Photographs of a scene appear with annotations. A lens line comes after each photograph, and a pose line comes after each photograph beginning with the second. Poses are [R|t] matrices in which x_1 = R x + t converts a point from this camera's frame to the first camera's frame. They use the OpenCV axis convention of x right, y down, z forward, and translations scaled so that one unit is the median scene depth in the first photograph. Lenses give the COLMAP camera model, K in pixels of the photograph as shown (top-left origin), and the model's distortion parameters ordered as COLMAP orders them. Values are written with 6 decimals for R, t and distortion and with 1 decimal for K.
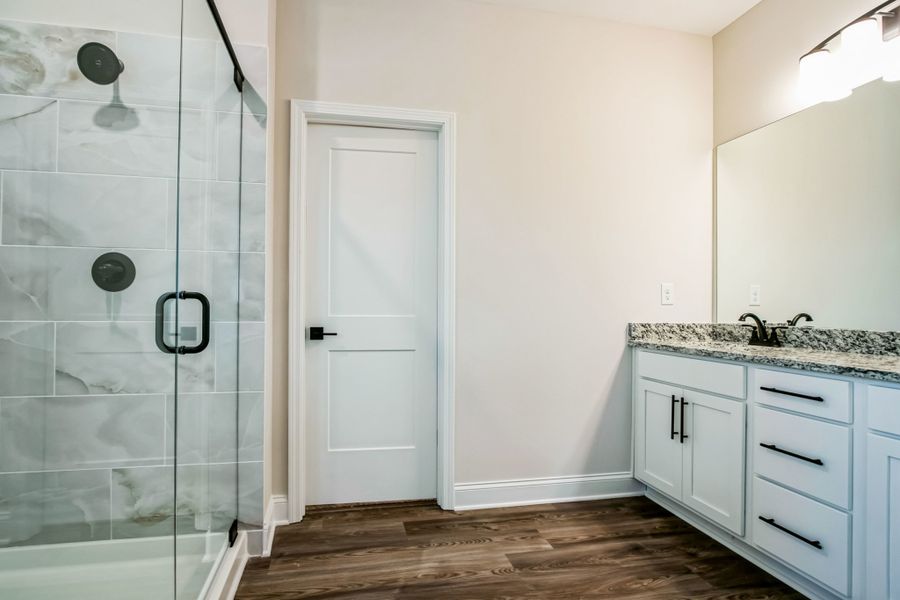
lens RADIAL K [[588.4, 0, 450.0], [0, 588.4, 300.0], [0, 0, 1]] dist [-0.000460, 0.000098]
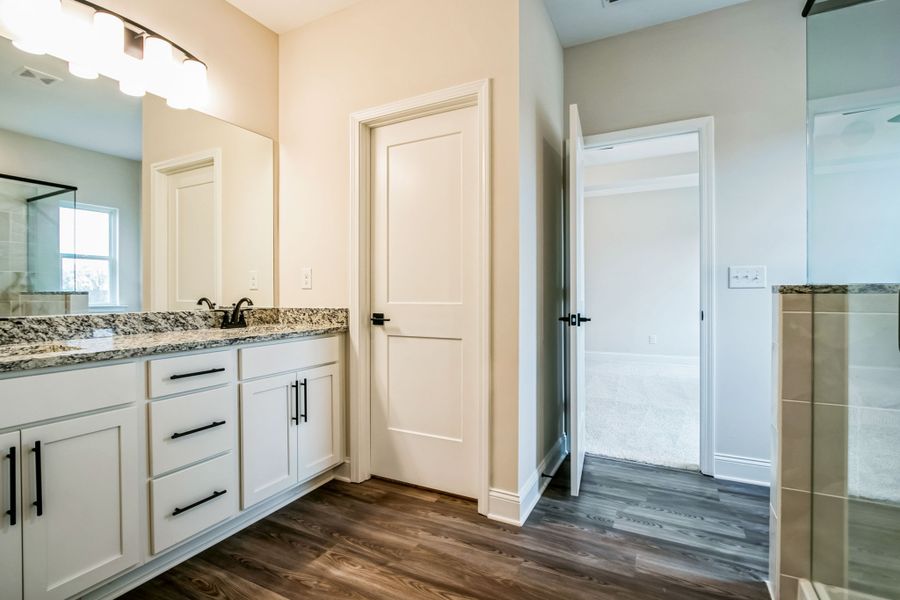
lens RADIAL K [[417.6, 0, 445.1], [0, 417.6, 299.8], [0, 0, 1]] dist [-0.012879, 0.000157]
pose [[-0.769435, -0.014120, 0.638569, -0.219208], [-0.009155, 0.999897, 0.011079, 0.012321], [-0.638659, 0.002678, -0.769485, 1.166101]]
